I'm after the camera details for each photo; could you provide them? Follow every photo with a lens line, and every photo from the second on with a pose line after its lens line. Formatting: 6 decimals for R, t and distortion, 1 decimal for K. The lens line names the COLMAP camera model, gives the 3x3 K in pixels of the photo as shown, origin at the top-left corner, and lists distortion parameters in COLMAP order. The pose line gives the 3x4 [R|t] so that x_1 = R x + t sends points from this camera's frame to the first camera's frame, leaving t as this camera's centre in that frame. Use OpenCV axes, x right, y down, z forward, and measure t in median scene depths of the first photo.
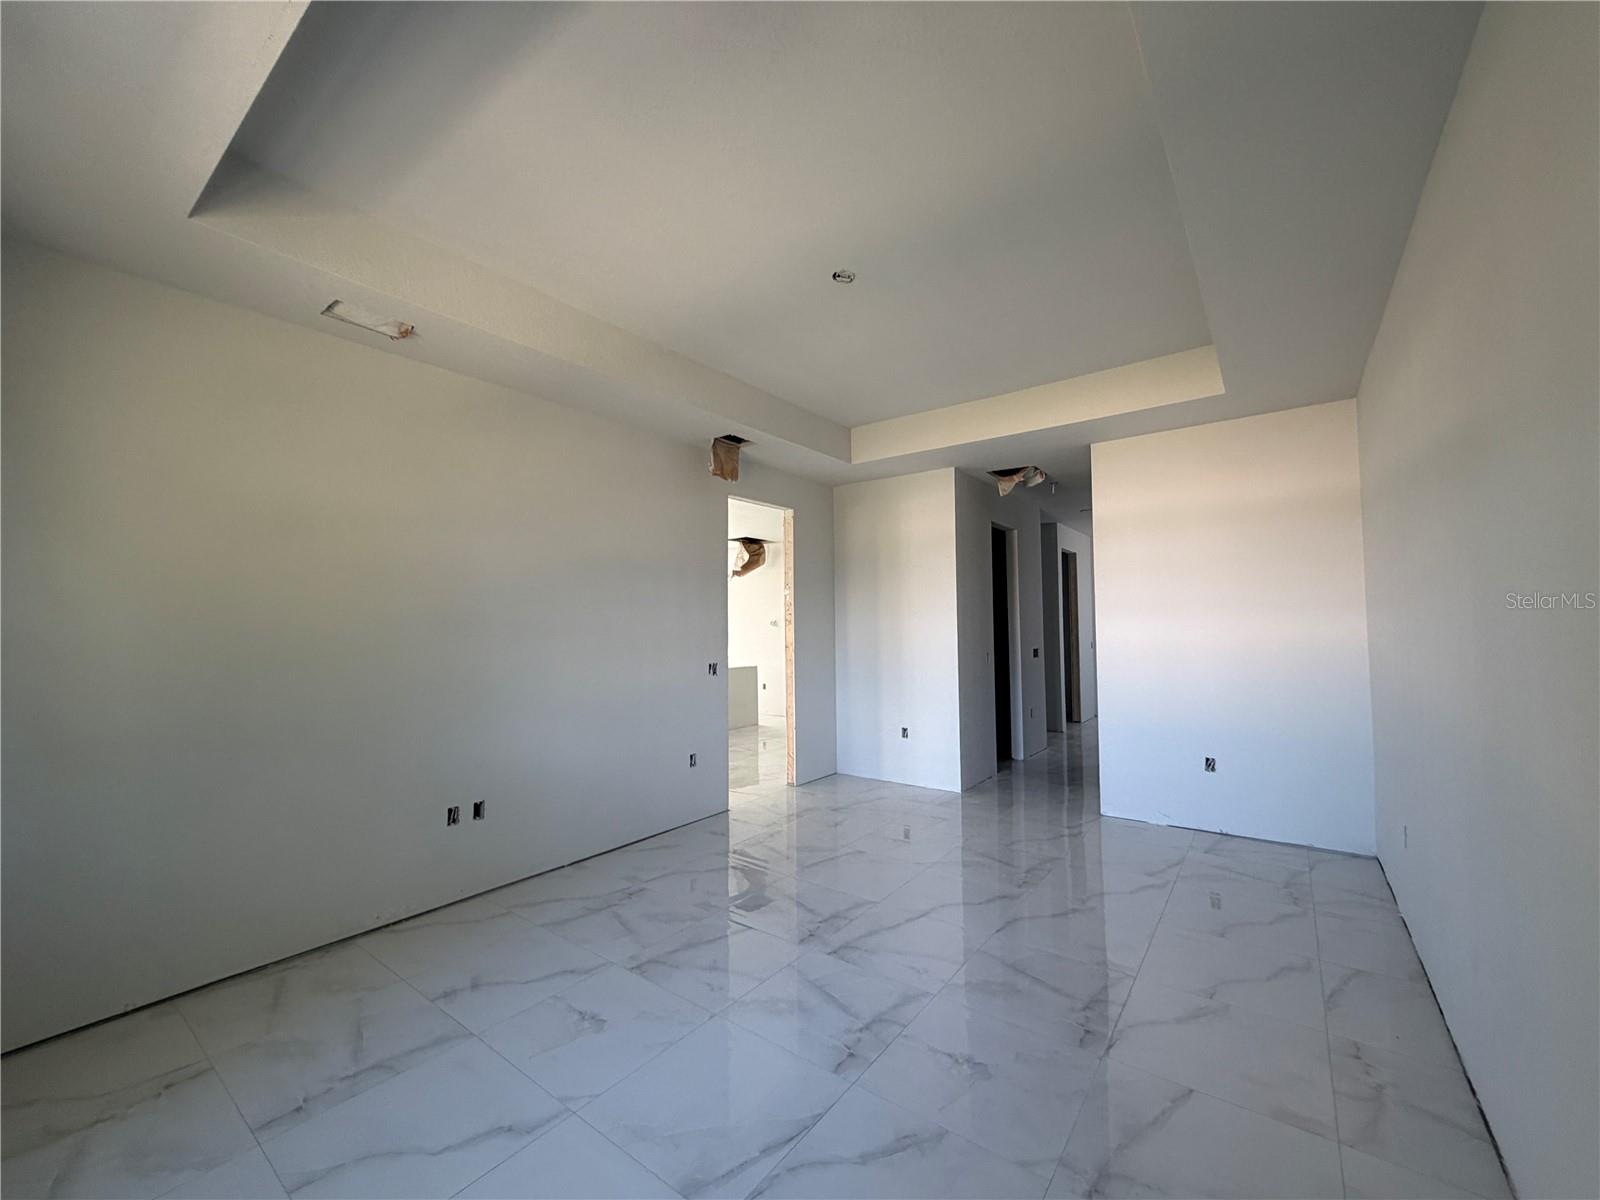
lens RADIAL K [[639.7, 0, 795.1], [0, 639.7, 598.6], [0, 0, 1]] dist [-0.001447, 0.000115]
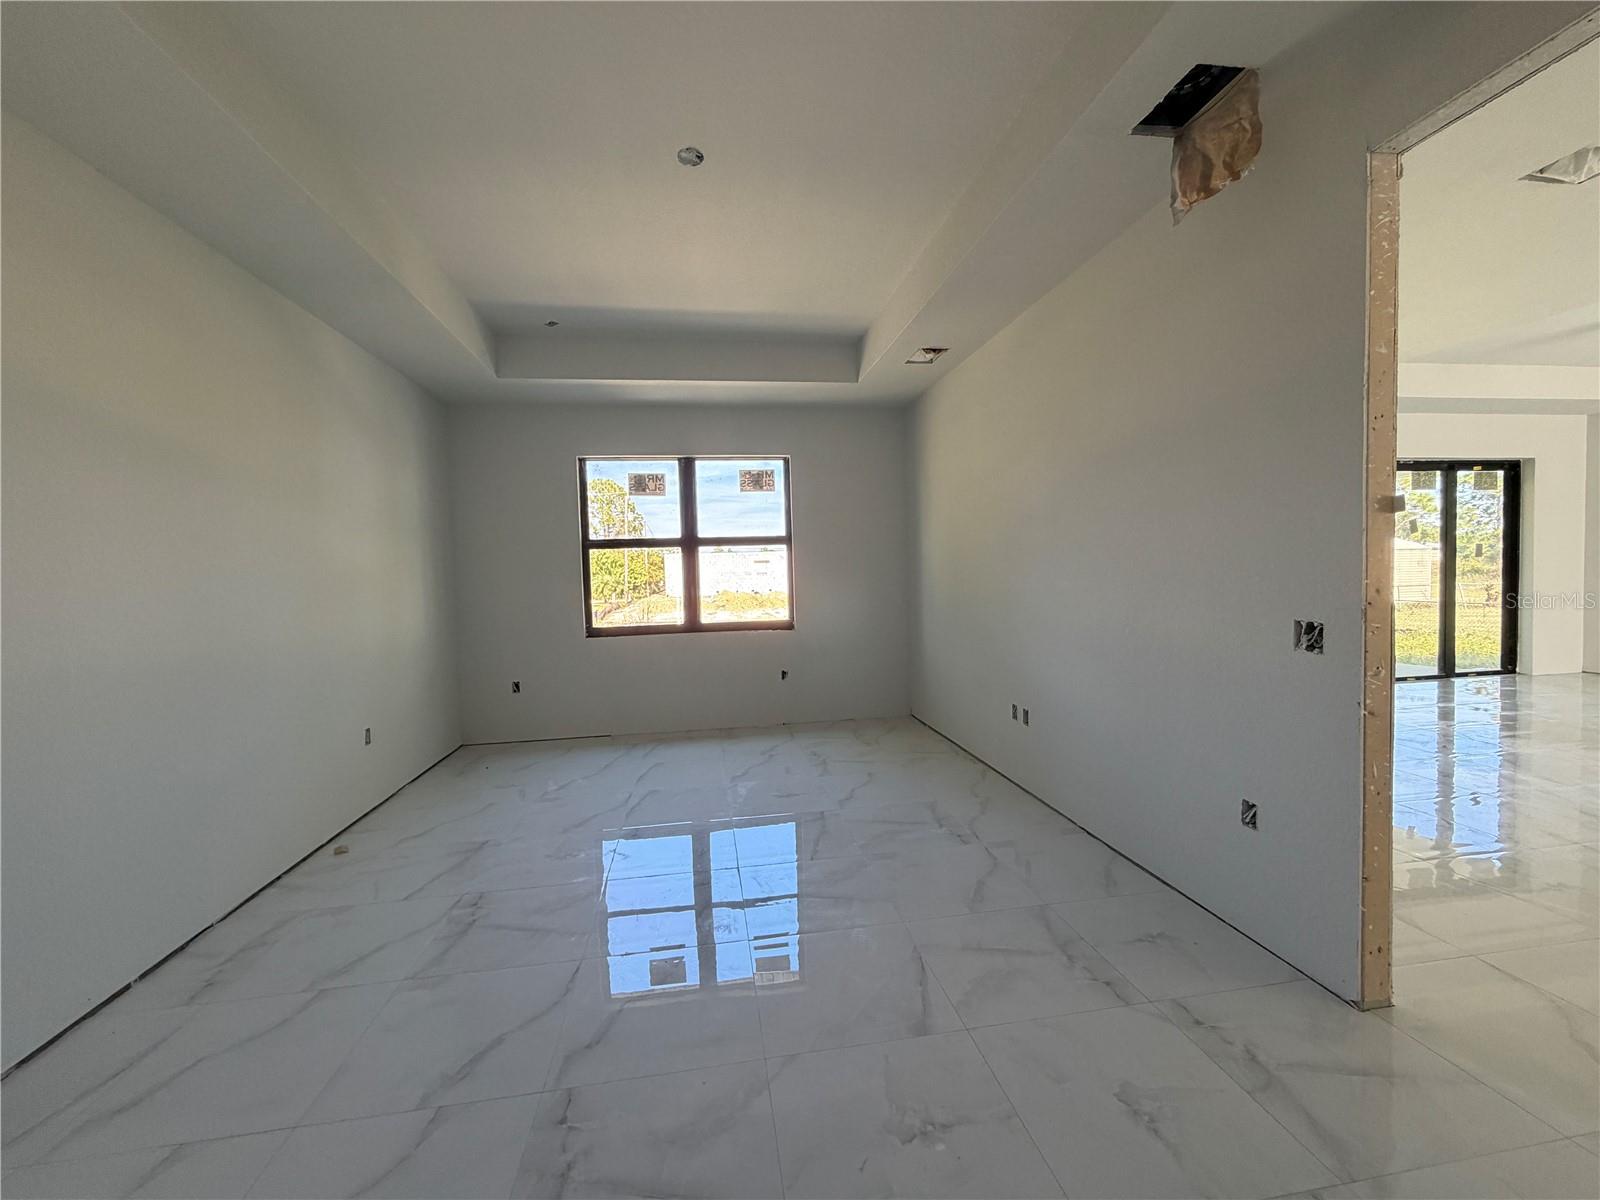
lens RADIAL K [[639.7, 0, 795.1], [0, 639.7, 598.6], [0, 0, 1]] dist [-0.001447, 0.000115]
pose [[-0.695823, 0.061444, -0.715581, 0.647567], [0.065687, 0.997602, 0.021787, 0.089286], [0.715204, -0.031844, -0.698190, 1.714132]]
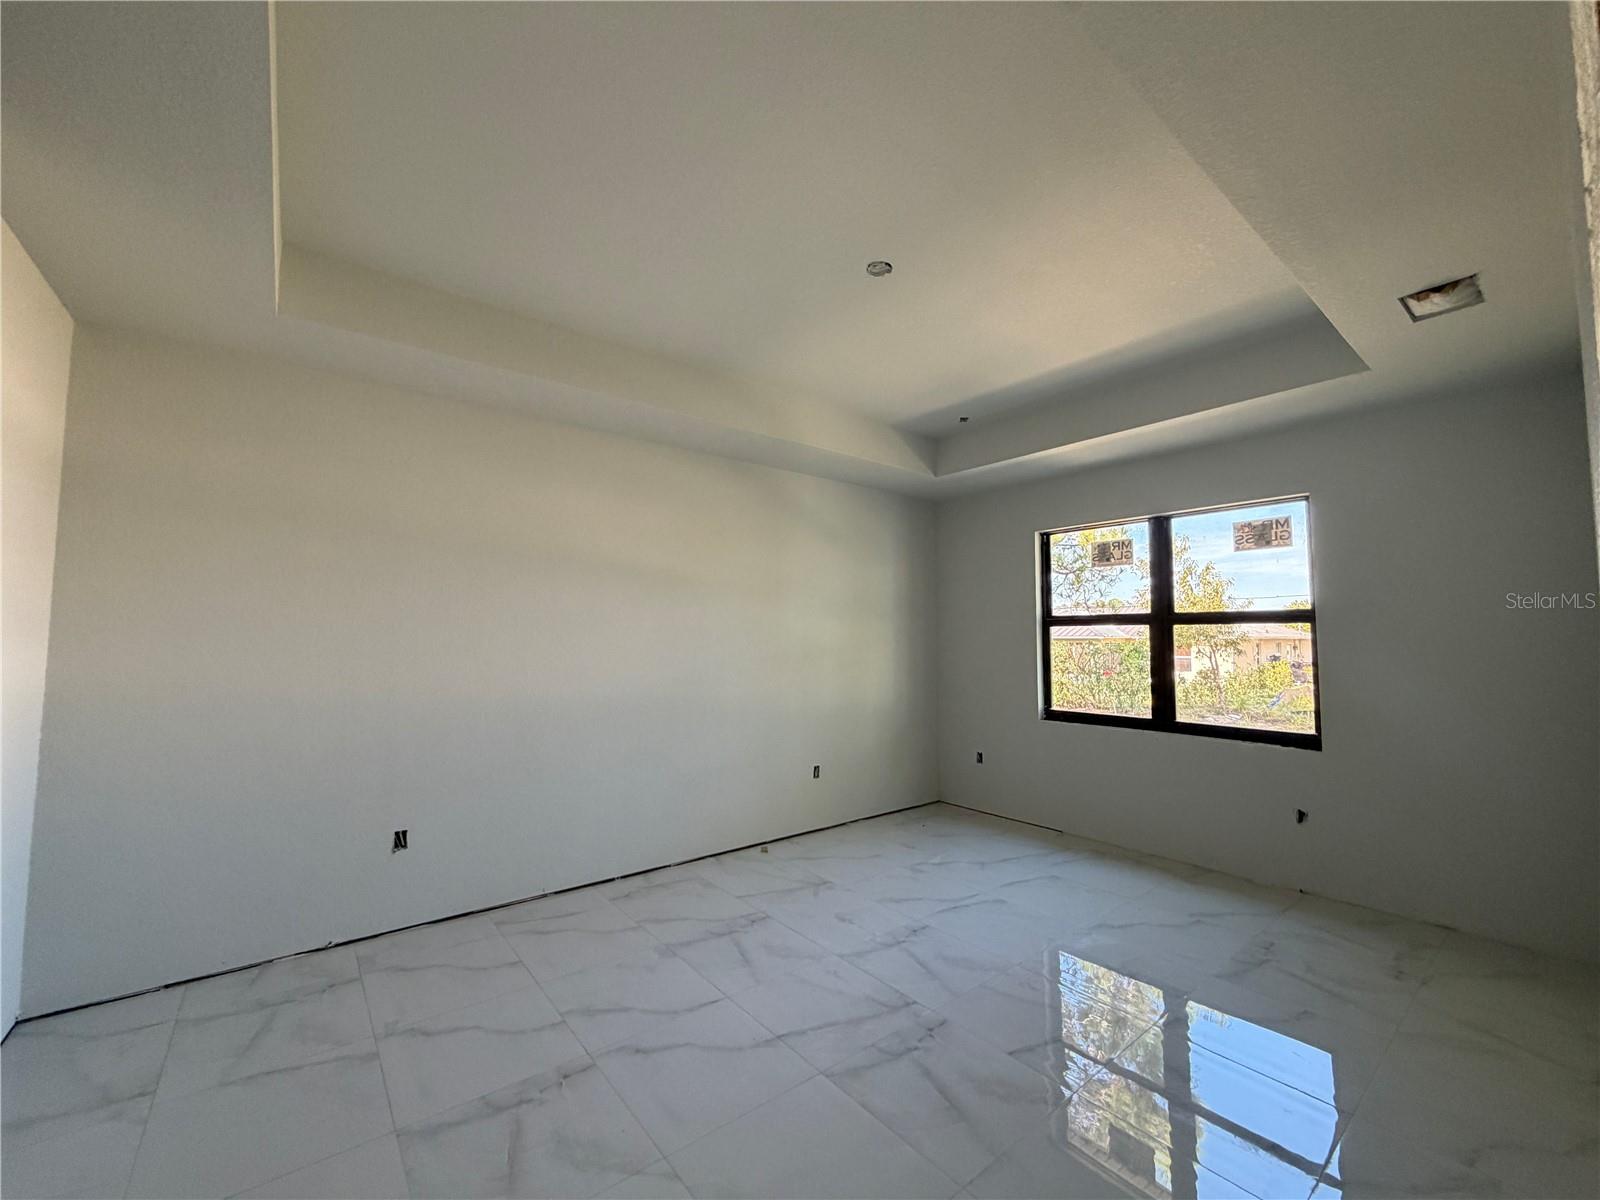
lens RADIAL K [[639.7, 0, 795.1], [0, 639.7, 598.6], [0, 0, 1]] dist [-0.001447, 0.000115]
pose [[-0.969058, 0.022427, 0.245814, -0.020179], [-0.003030, 0.994708, -0.102698, 0.056007], [-0.246816, -0.100265, -0.963861, 1.880609]]
